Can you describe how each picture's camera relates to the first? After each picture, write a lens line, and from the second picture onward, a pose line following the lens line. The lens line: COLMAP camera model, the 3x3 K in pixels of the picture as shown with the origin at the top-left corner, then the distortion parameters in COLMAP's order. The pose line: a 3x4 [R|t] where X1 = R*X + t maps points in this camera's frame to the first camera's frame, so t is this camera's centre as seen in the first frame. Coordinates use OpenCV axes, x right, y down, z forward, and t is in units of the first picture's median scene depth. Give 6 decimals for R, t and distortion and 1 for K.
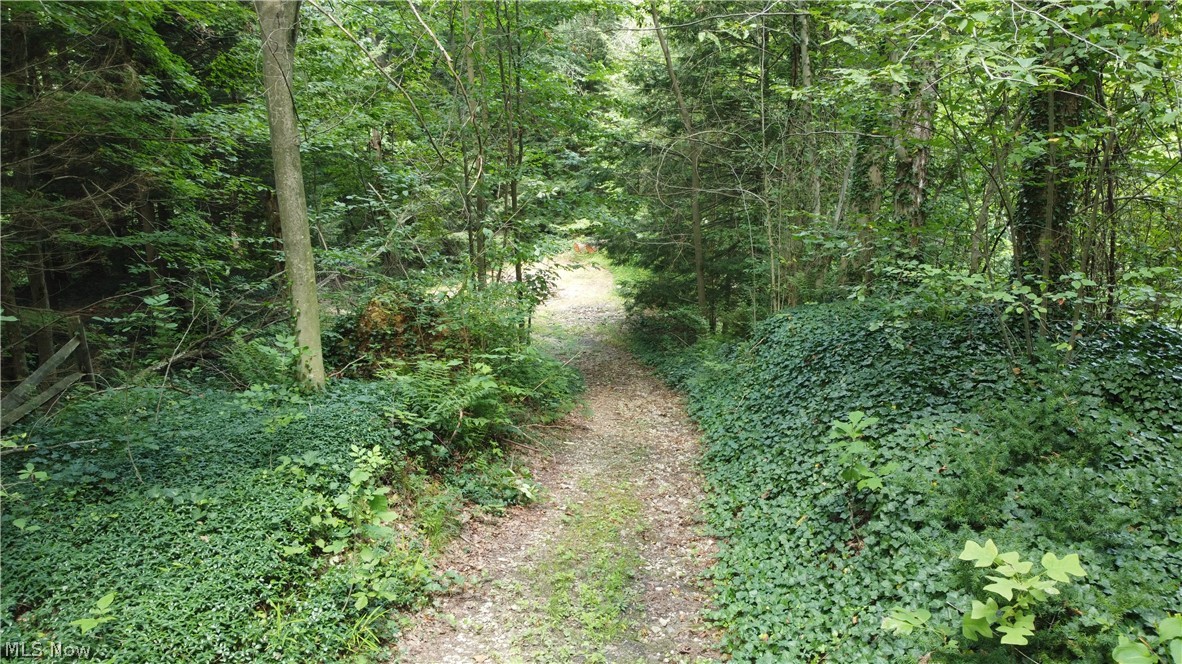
lens RADIAL K [[900.3, 0, 590.8], [0, 900.3, 332.2], [0, 0, 1]] dist [0.000877, 0.001955]
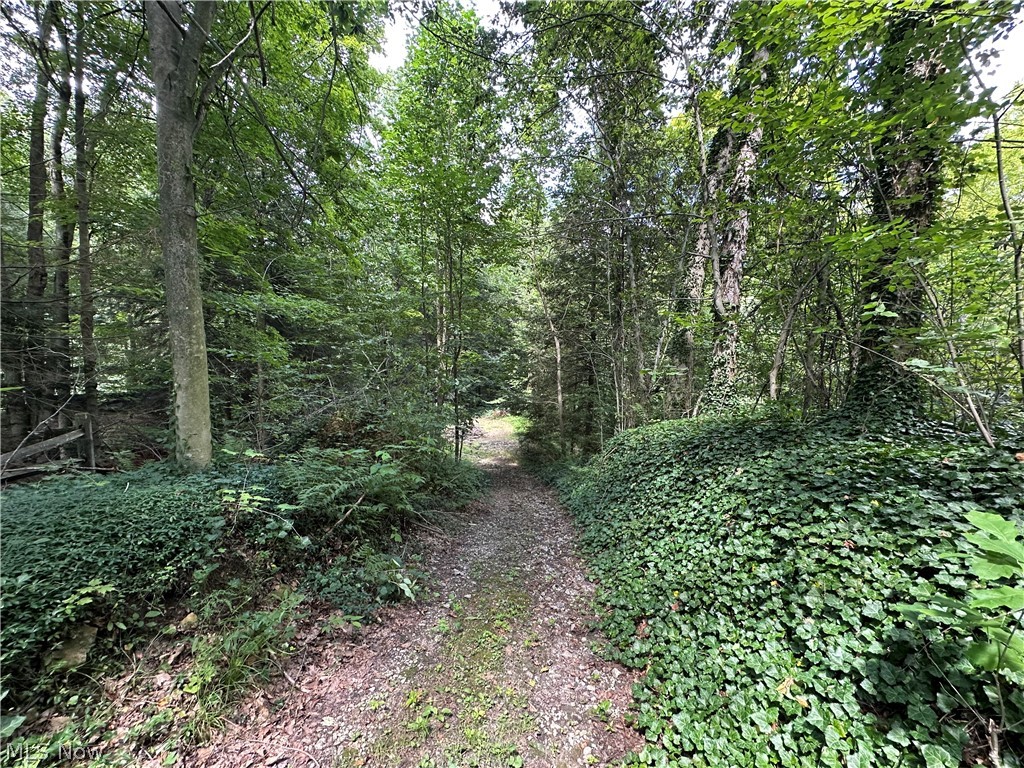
lens RADIAL K [[401.2, 0, 514.4], [0, 401.2, 385.4], [0, 0, 1]] dist [0.000644, 0.000006]
pose [[0.999412, 0.026828, 0.021351, 0.015512], [-0.022354, 0.982001, -0.187546, 0.028951], [-0.025998, 0.186958, 0.982024, 0.338652]]
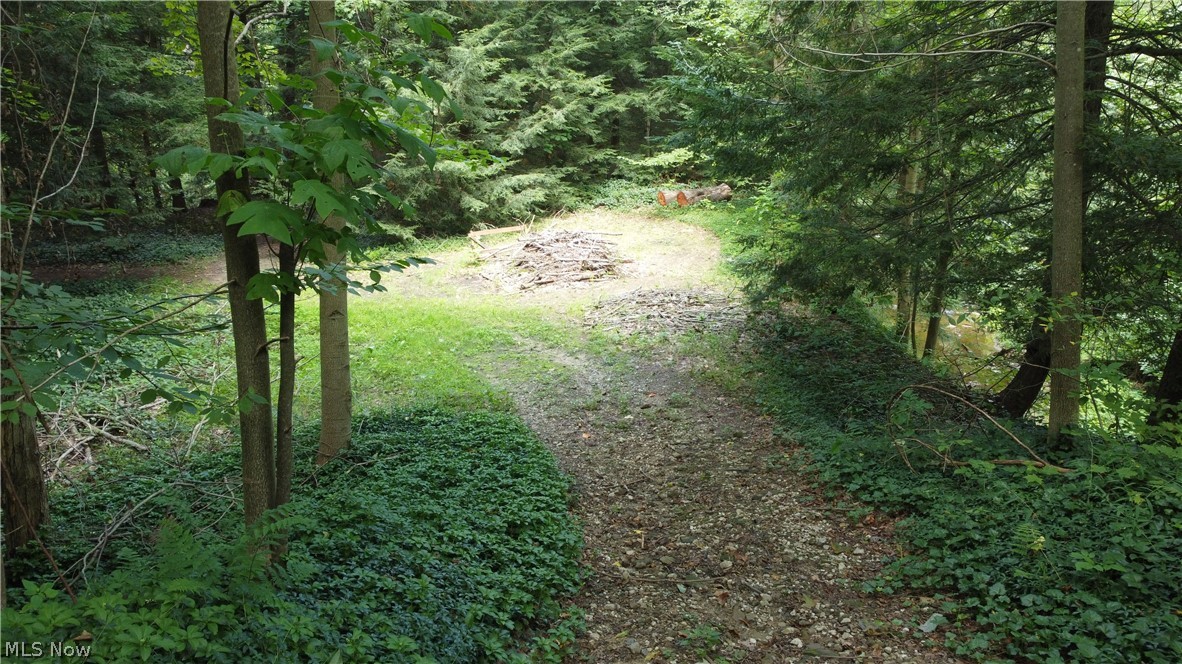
lens RADIAL K [[900.3, 0, 592.1], [0, 900.3, 332.4], [0, 0, 1]] dist [0.000877, 0.001955]
pose [[0.993440, 0.038611, -0.107636, 0.019248], [-0.037486, 0.999220, 0.012454, -0.023770], [0.108032, -0.008337, 0.994112, 1.090689]]
